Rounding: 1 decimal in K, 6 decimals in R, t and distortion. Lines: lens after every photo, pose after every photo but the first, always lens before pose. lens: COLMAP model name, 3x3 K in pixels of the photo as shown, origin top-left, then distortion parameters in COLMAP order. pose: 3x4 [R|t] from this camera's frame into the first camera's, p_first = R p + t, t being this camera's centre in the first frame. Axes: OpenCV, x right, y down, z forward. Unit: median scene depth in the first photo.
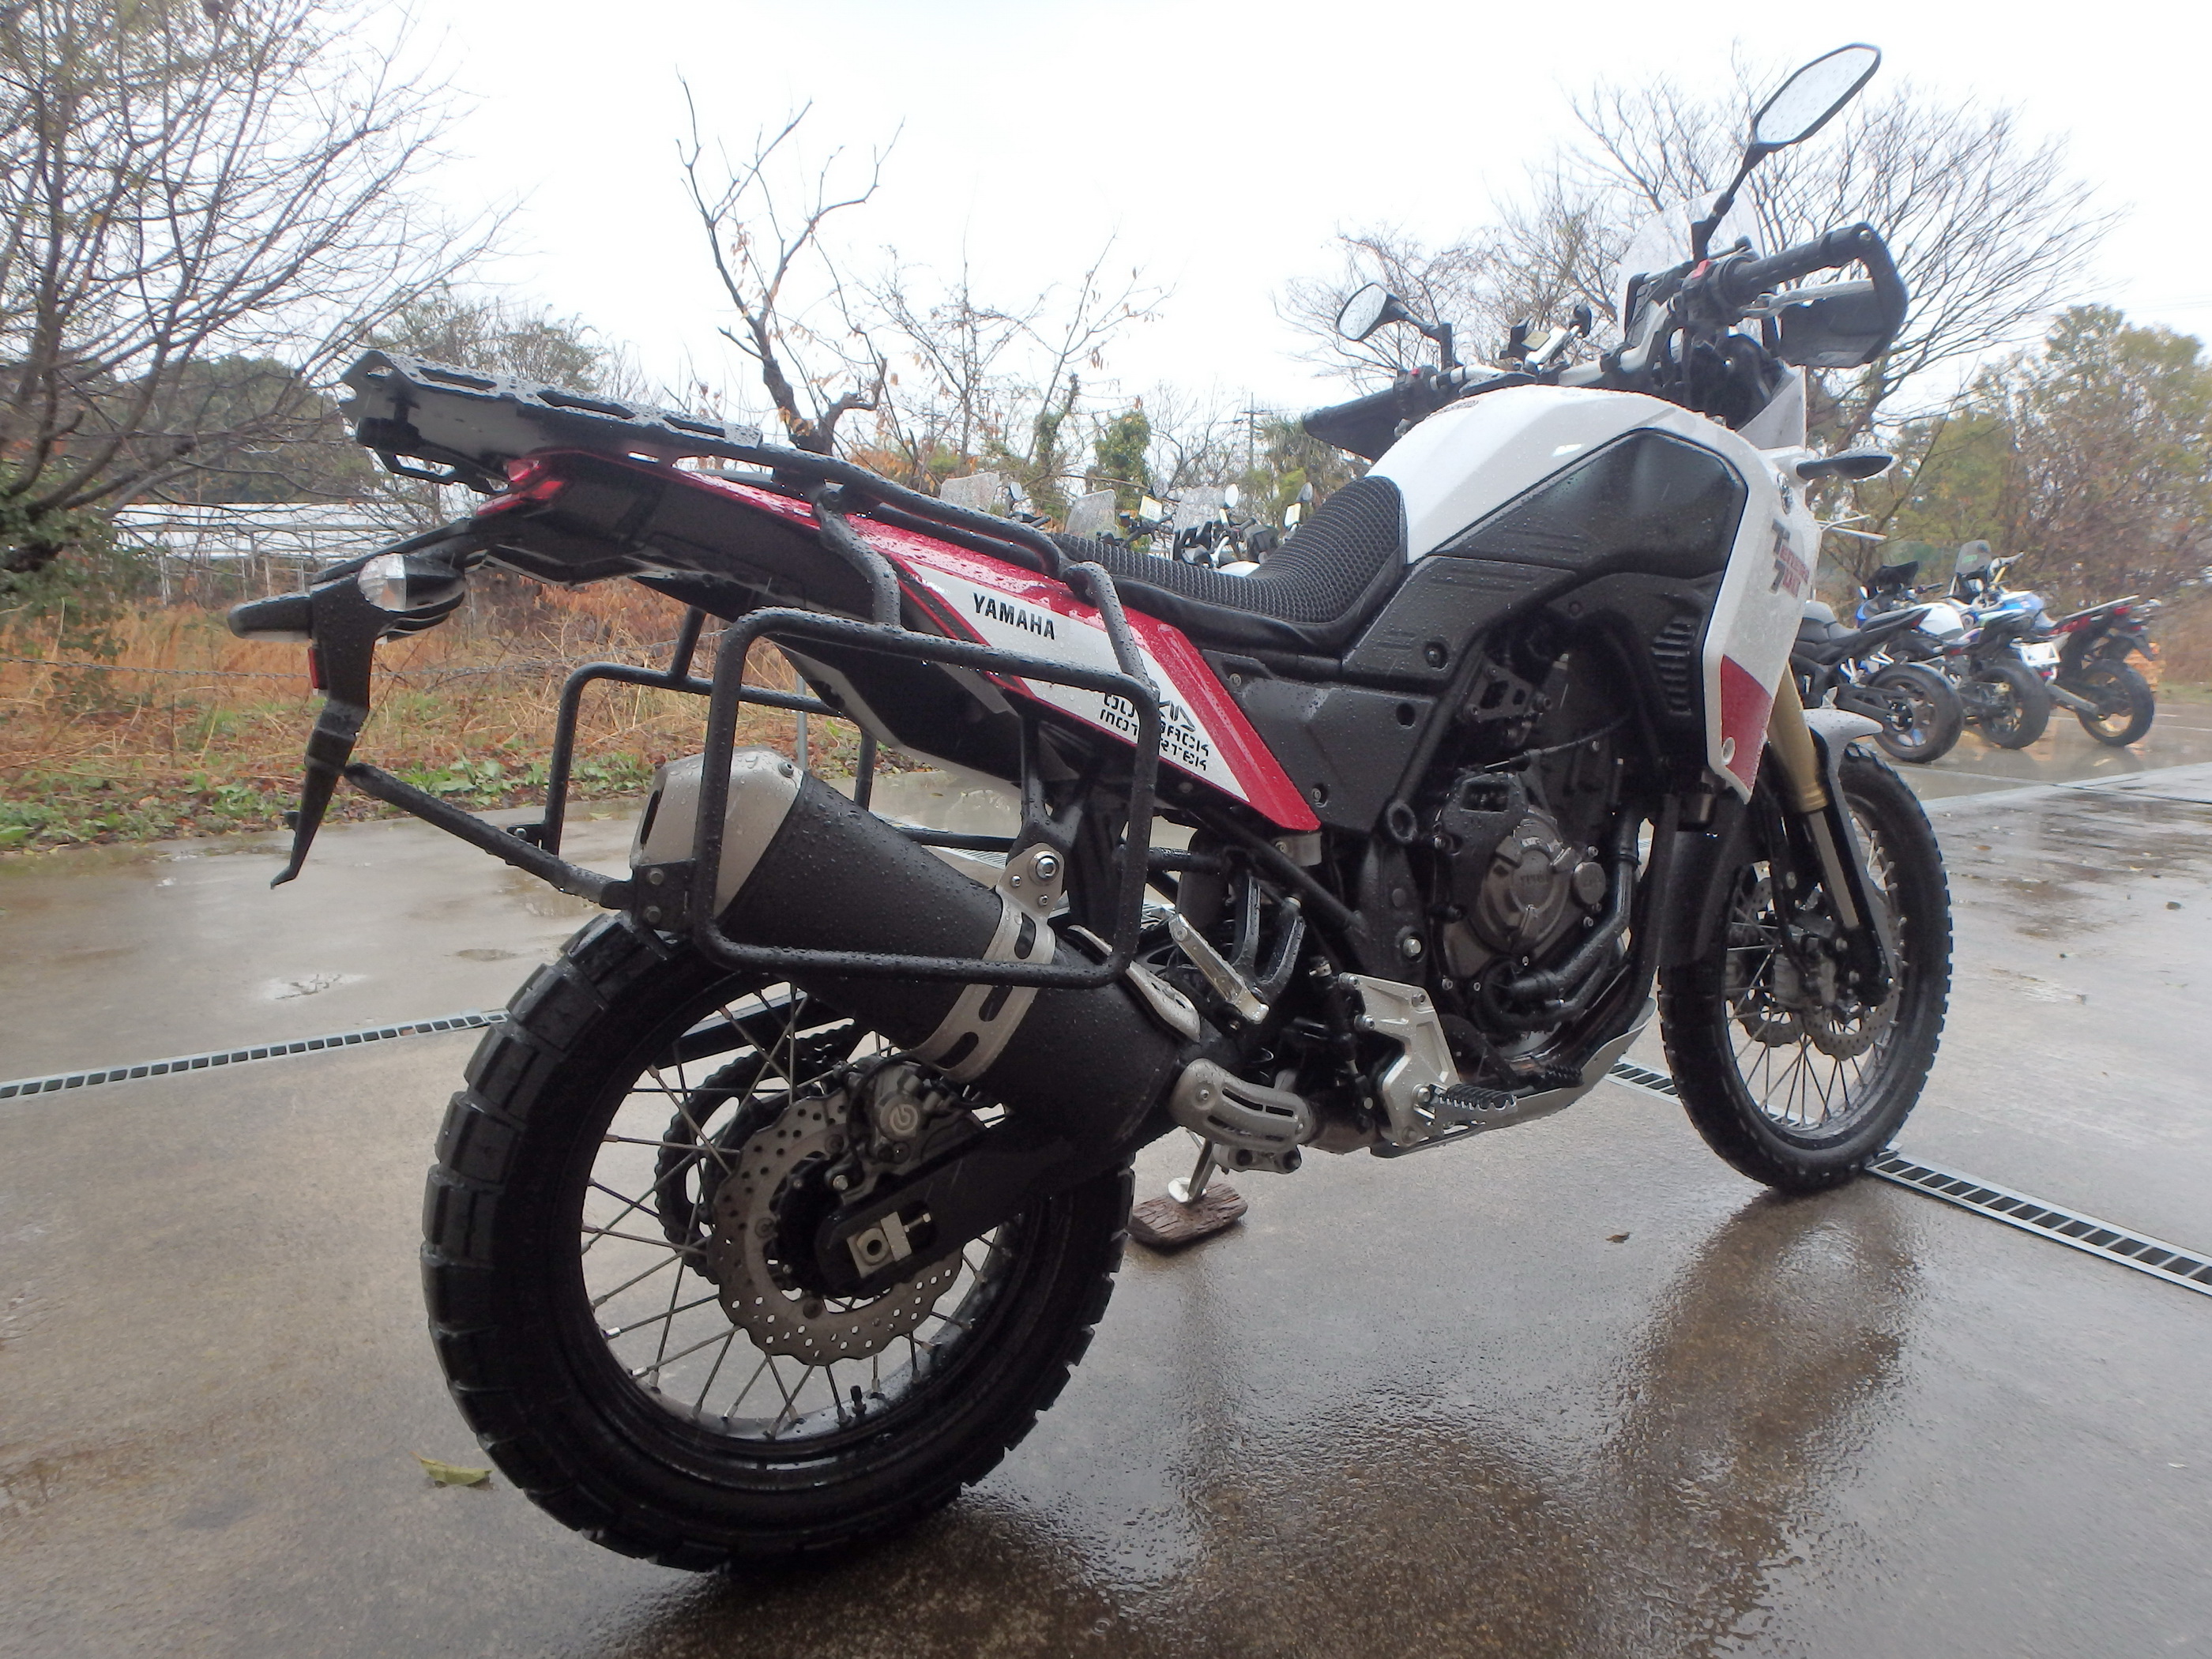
lens RADIAL K [[1351.0, 0, 1135.6], [0, 1351.0, 831.3], [0, 0, 1]] dist [-0.073503, 0.001663]
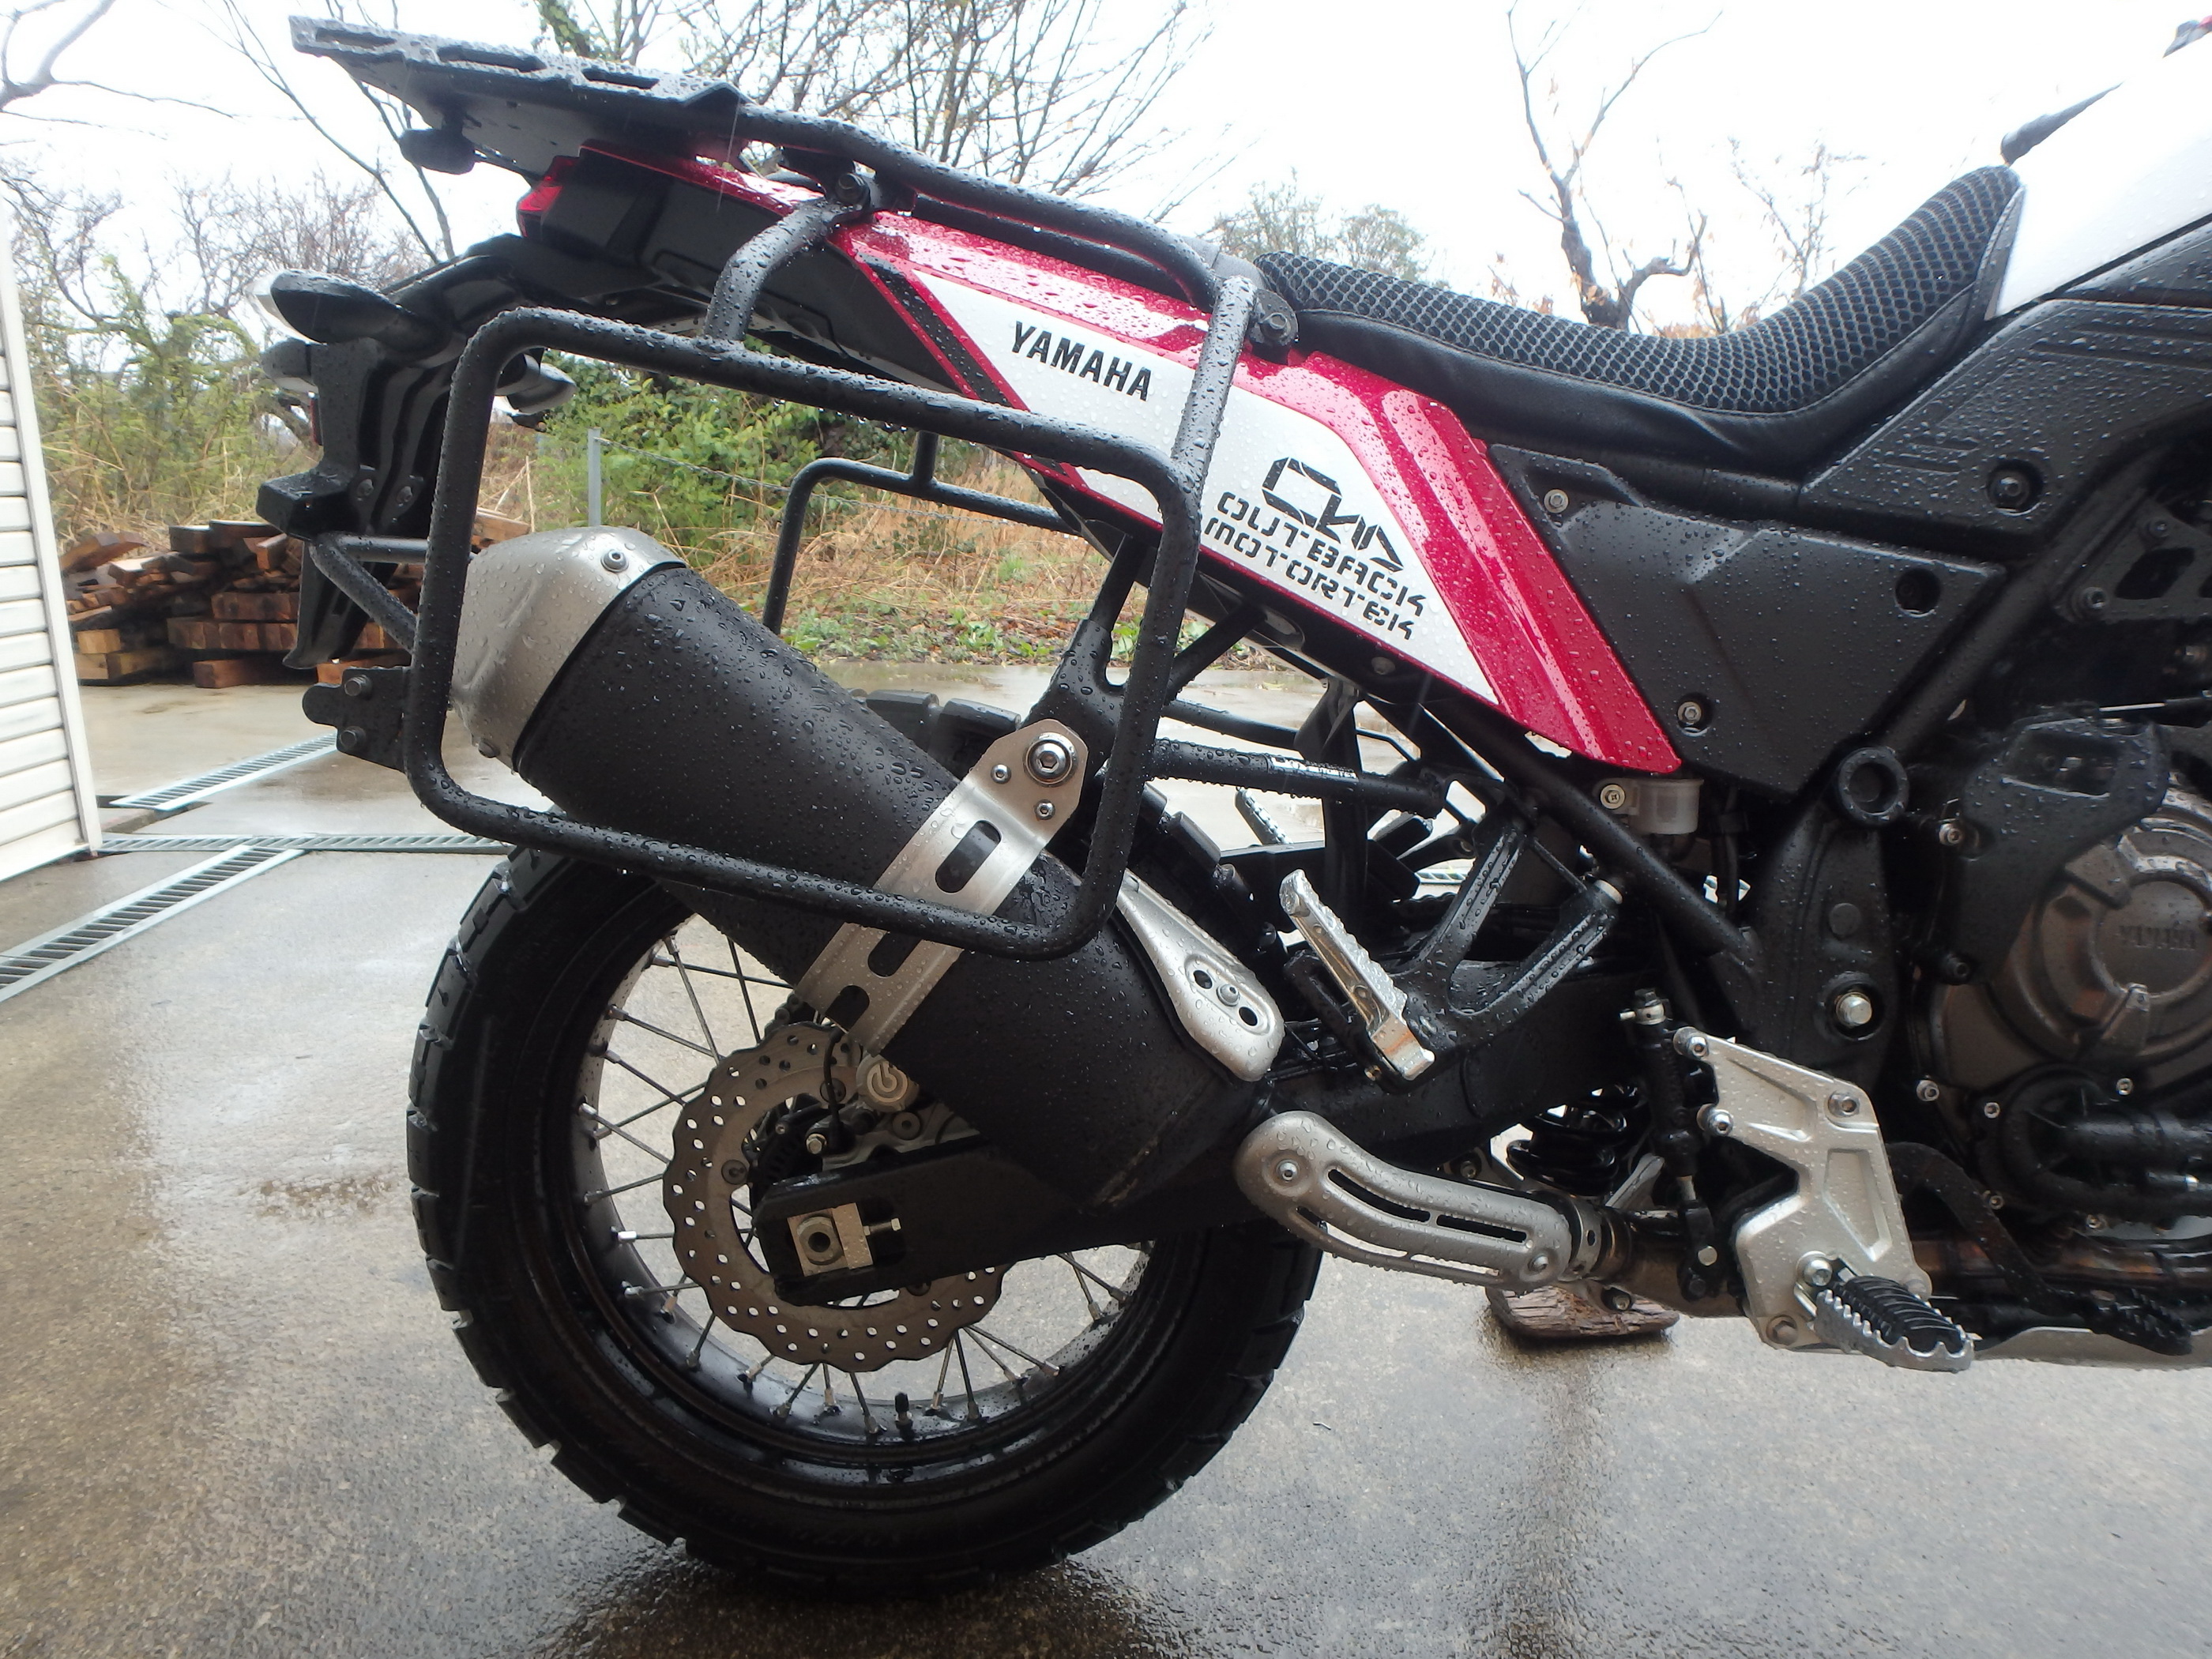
lens RADIAL K [[1359.1, 0, 1109.4], [0, 1359.1, 823.1], [0, 0, 1]] dist [-0.055390, 0.019951]
pose [[0.830721, 0.162146, -0.532552, 0.233286], [-0.124306, 0.986516, 0.106461, -0.011099], [0.542634, -0.022240, 0.839675, 0.374434]]
